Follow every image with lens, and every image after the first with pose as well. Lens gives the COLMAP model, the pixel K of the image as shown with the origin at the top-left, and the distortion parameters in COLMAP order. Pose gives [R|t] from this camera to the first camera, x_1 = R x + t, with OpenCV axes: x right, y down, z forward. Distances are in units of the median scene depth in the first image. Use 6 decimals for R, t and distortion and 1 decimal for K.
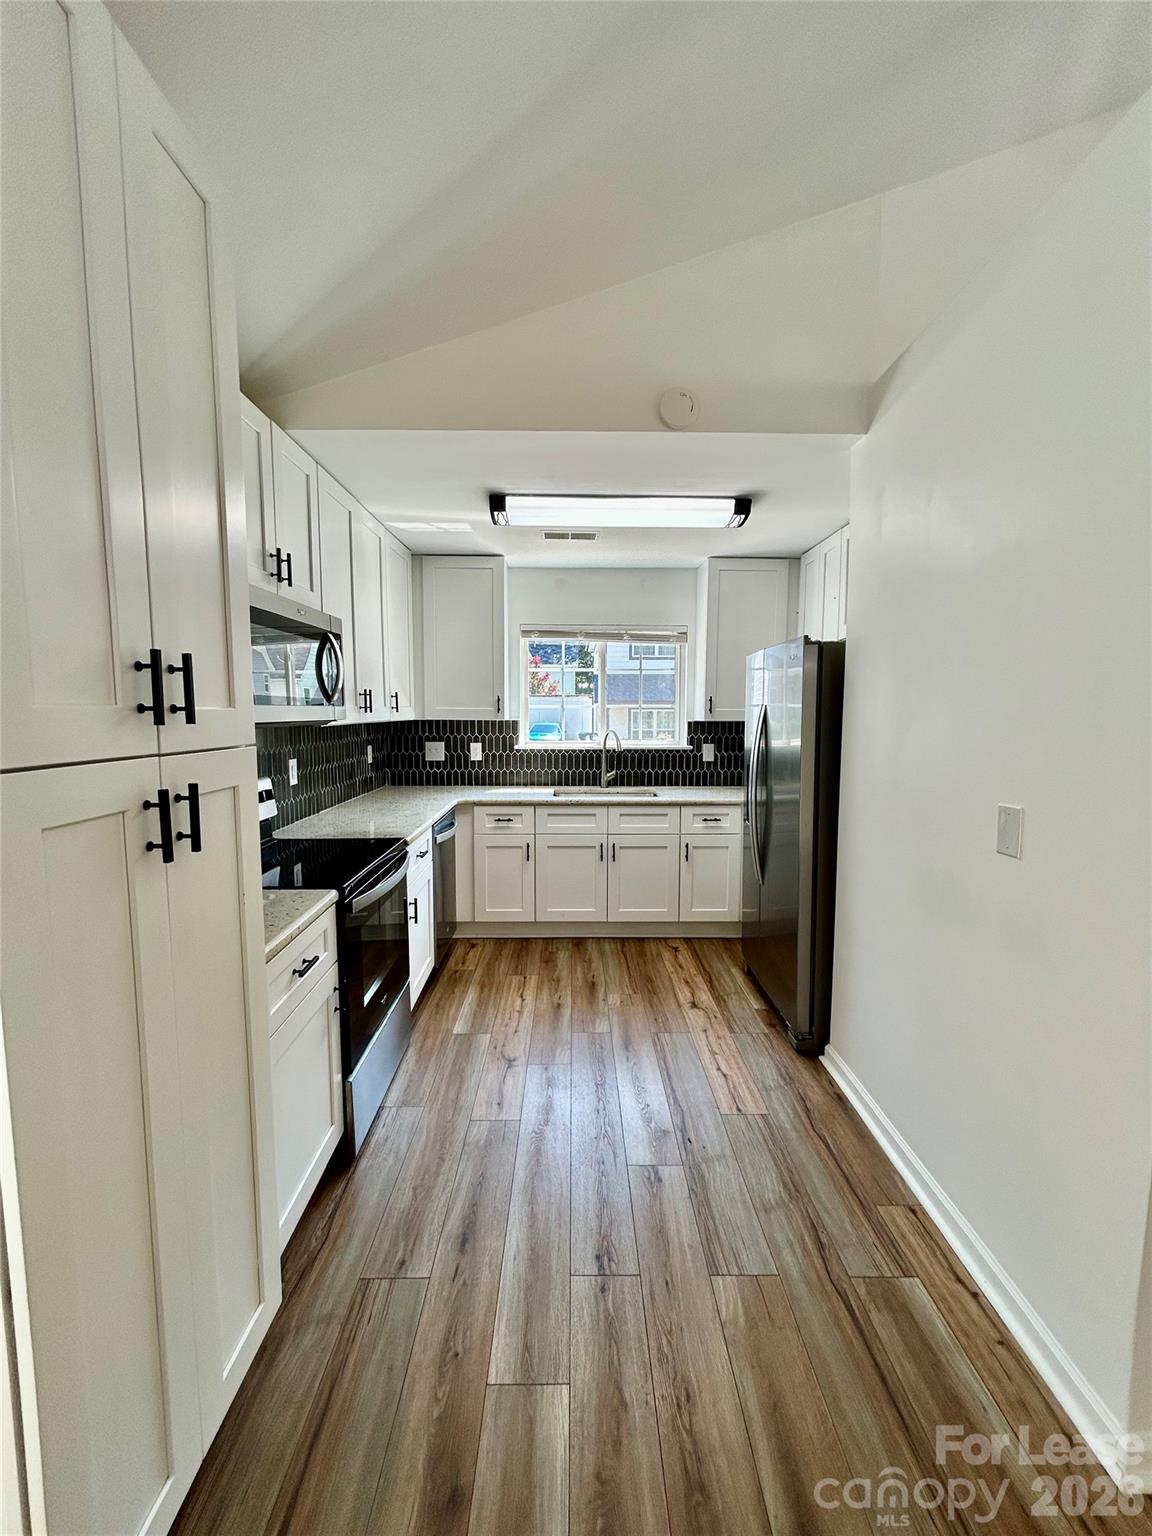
lens RADIAL K [[617.0, 0, 584.8], [0, 617.0, 764.7], [0, 0, 1]] dist [-0.000341, 0.000915]
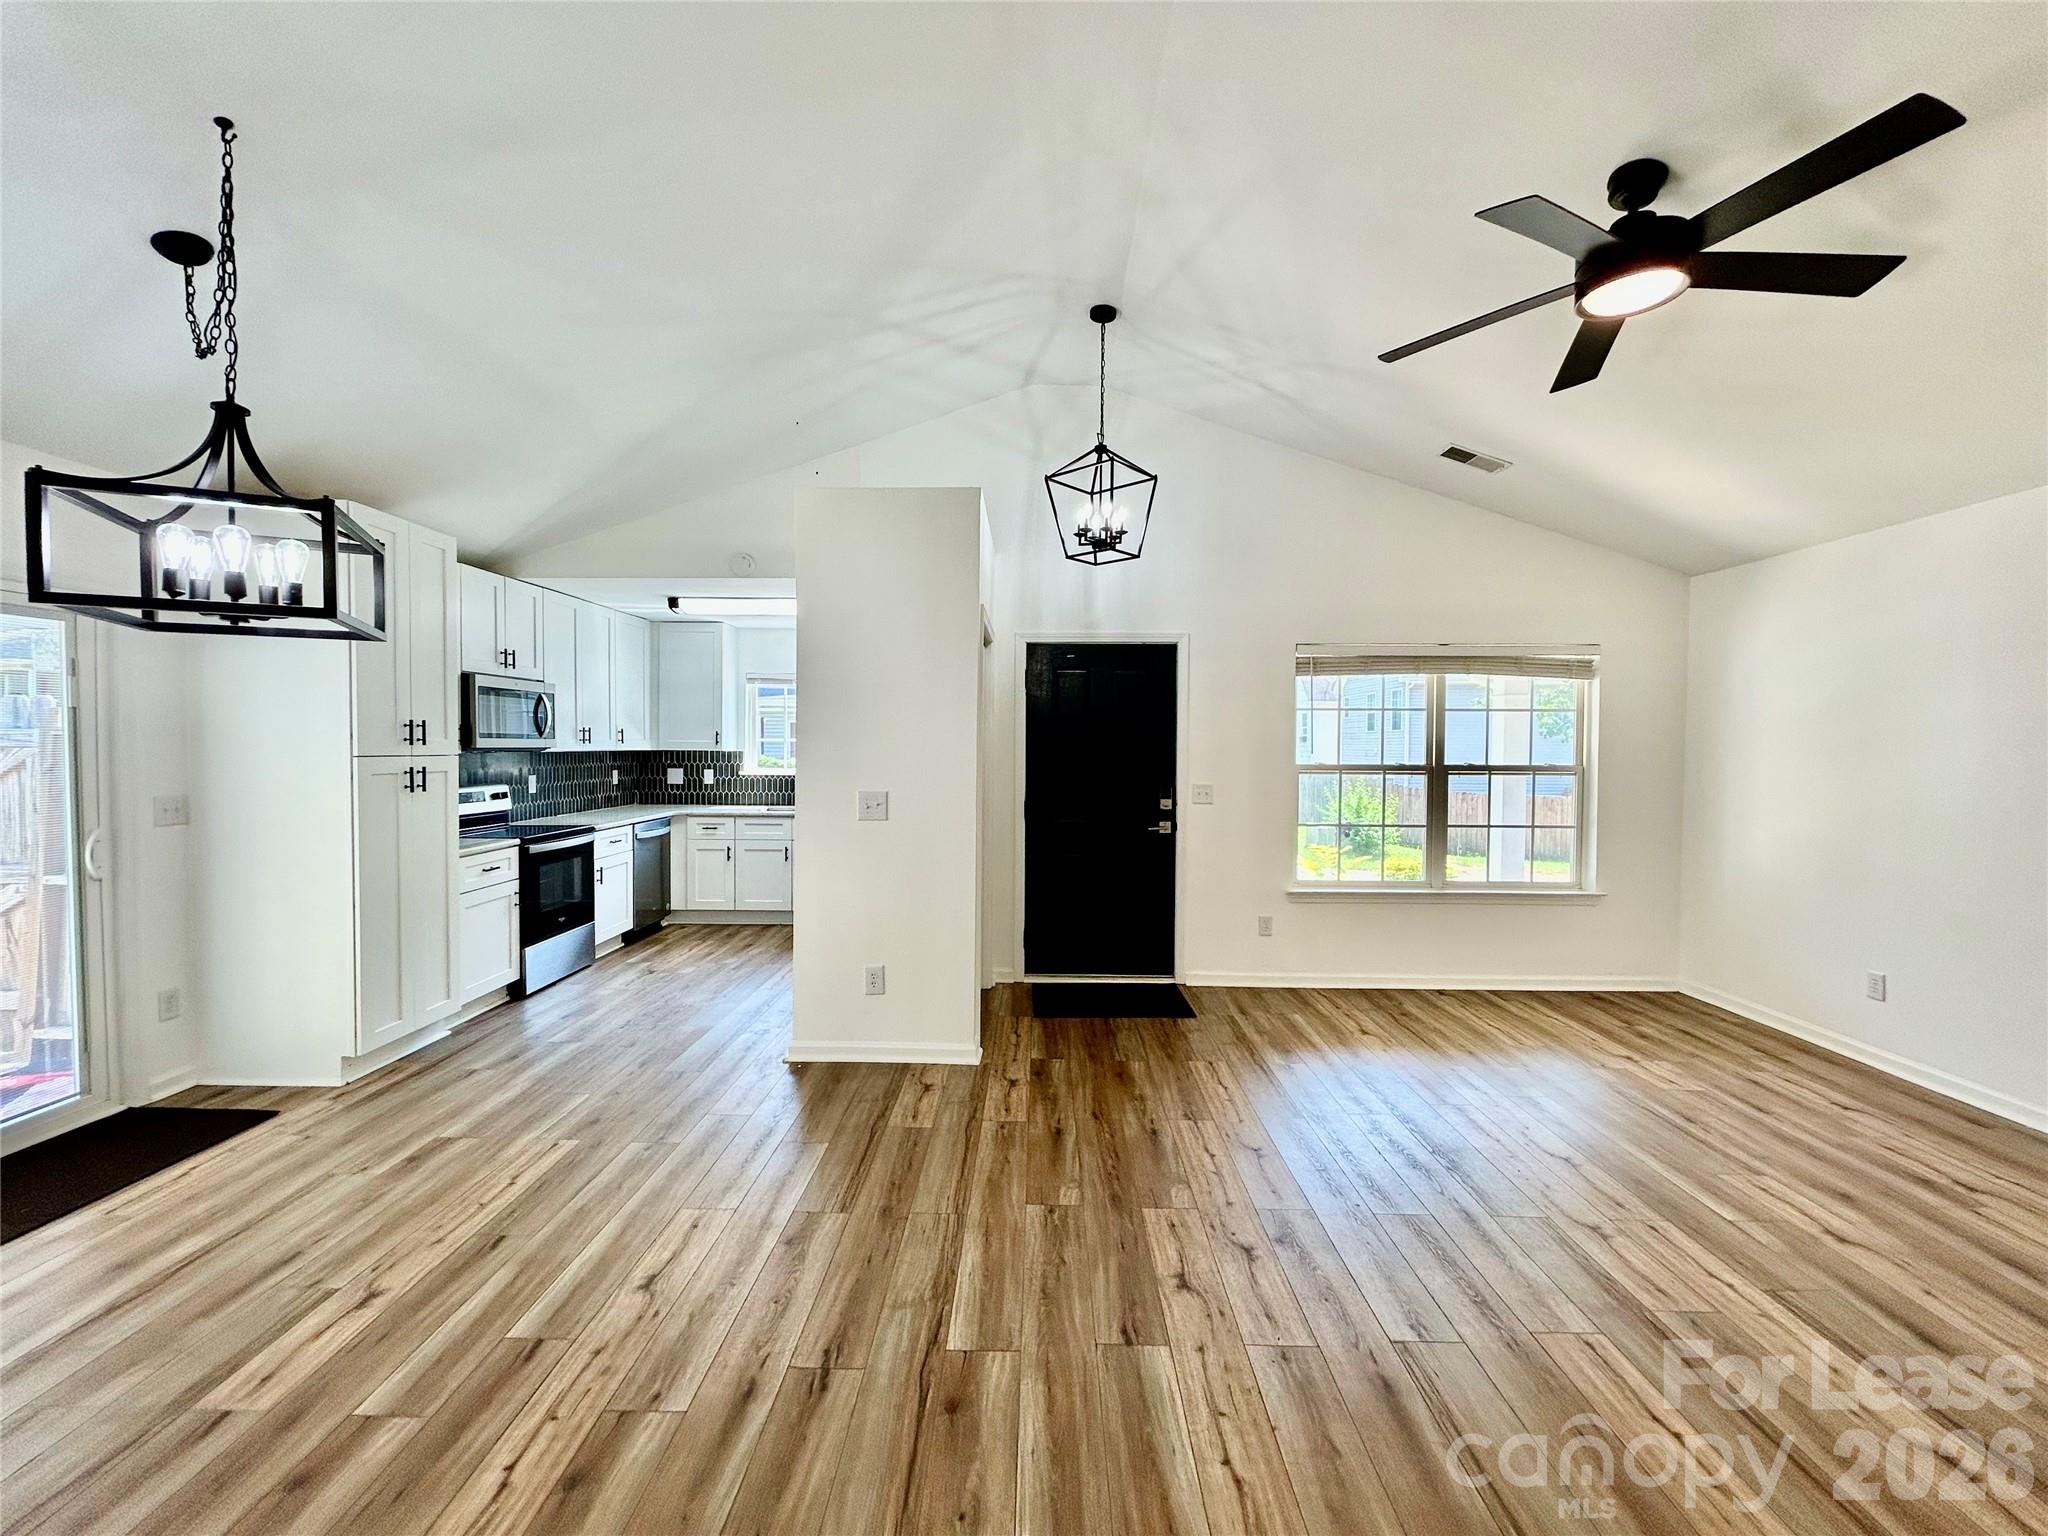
lens RADIAL K [[822.7, 0, 1017.0], [0, 822.7, 765.2], [0, 0, 1]] dist [-0.000341, 0.000915]
pose [[0.998954, 0.004439, -0.045511, 0.715505], [-0.007344, 0.997931, -0.063871, 0.078566], [0.045133, 0.064139, 0.996920, -0.835591]]
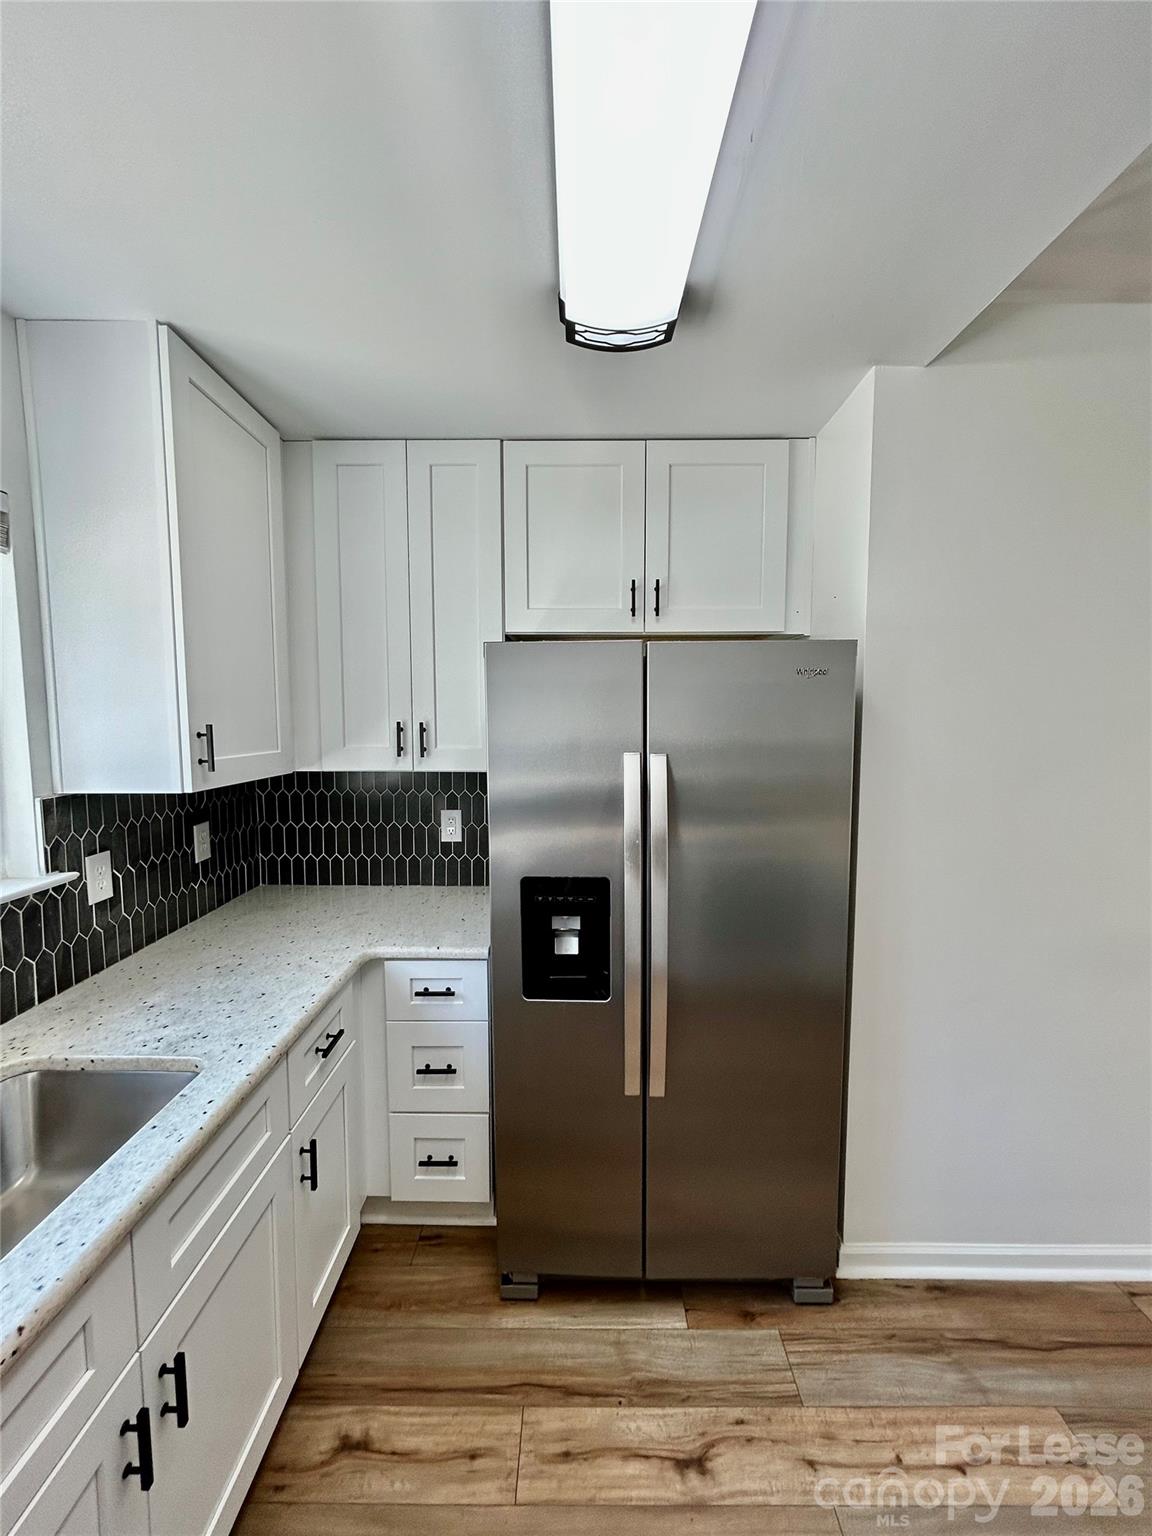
lens RADIAL K [[617.0, 0, 581.3], [0, 617.0, 769.6], [0, 0, 1]] dist [-0.000341, 0.000915]
pose [[0.025481, -0.084395, 0.996107, -0.205532], [0.086784, 0.992855, 0.081899, -0.124622], [-0.995901, 0.084359, 0.032623, 1.009289]]
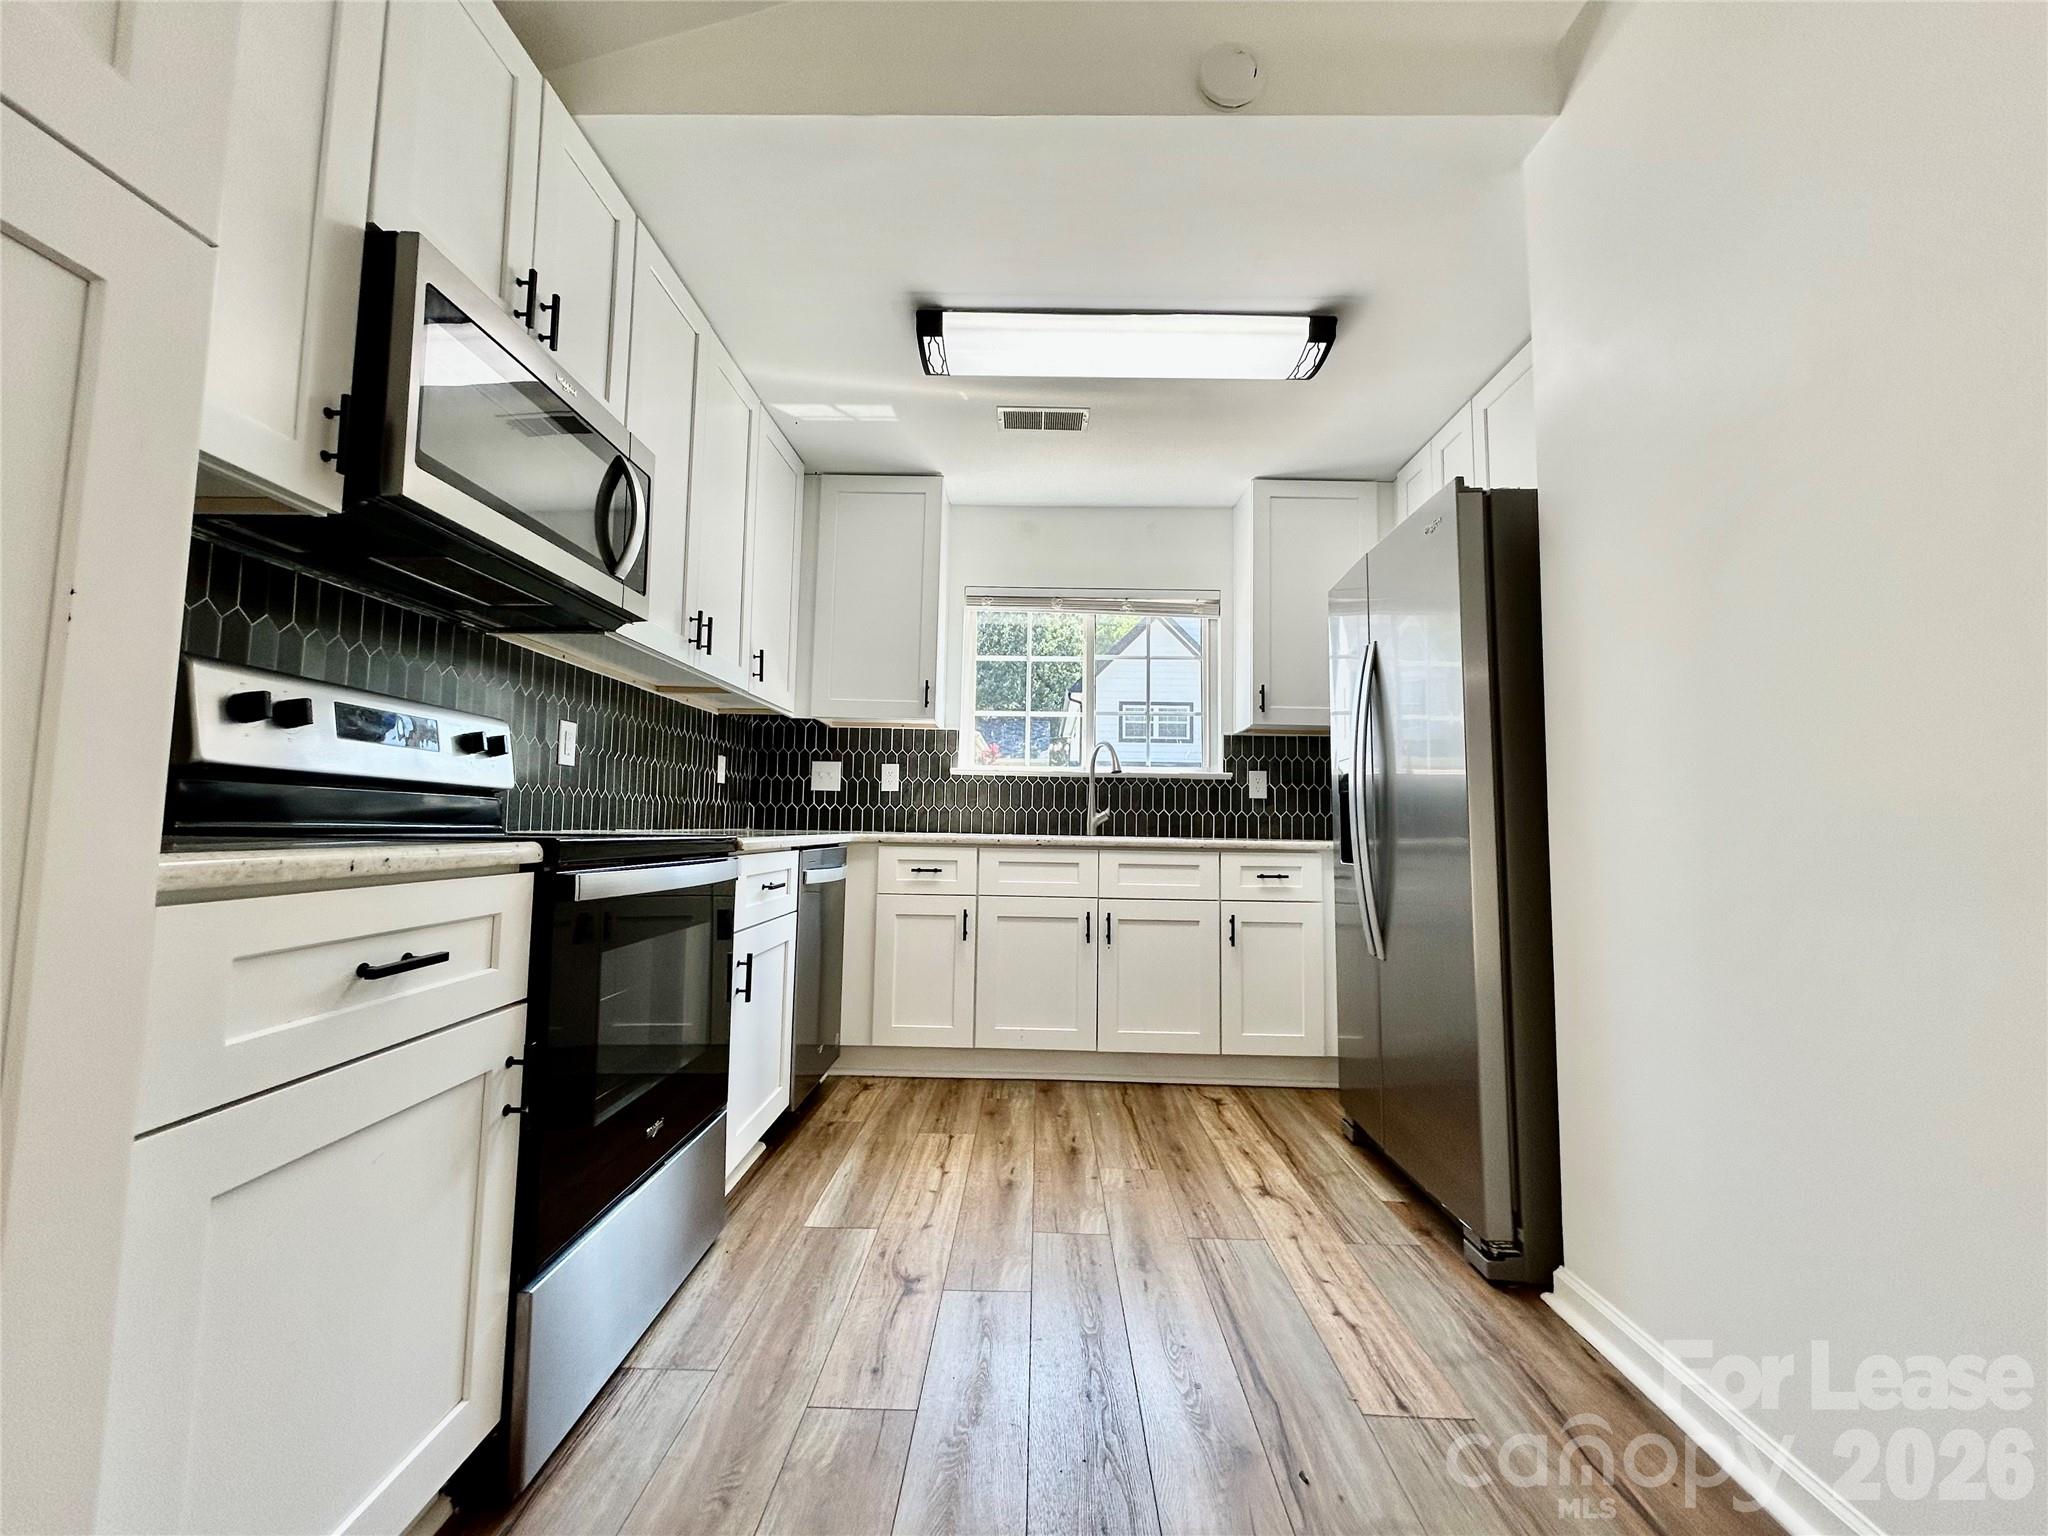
lens RADIAL K [[822.7, 0, 1027.7], [0, 822.7, 764.4], [0, 0, 1]] dist [-0.000341, 0.000915]
pose [[0.999271, 0.011345, -0.036446, -0.005003], [-0.017200, 0.986212, -0.164592, 0.145906], [0.034076, 0.165099, 0.985688, 0.232827]]
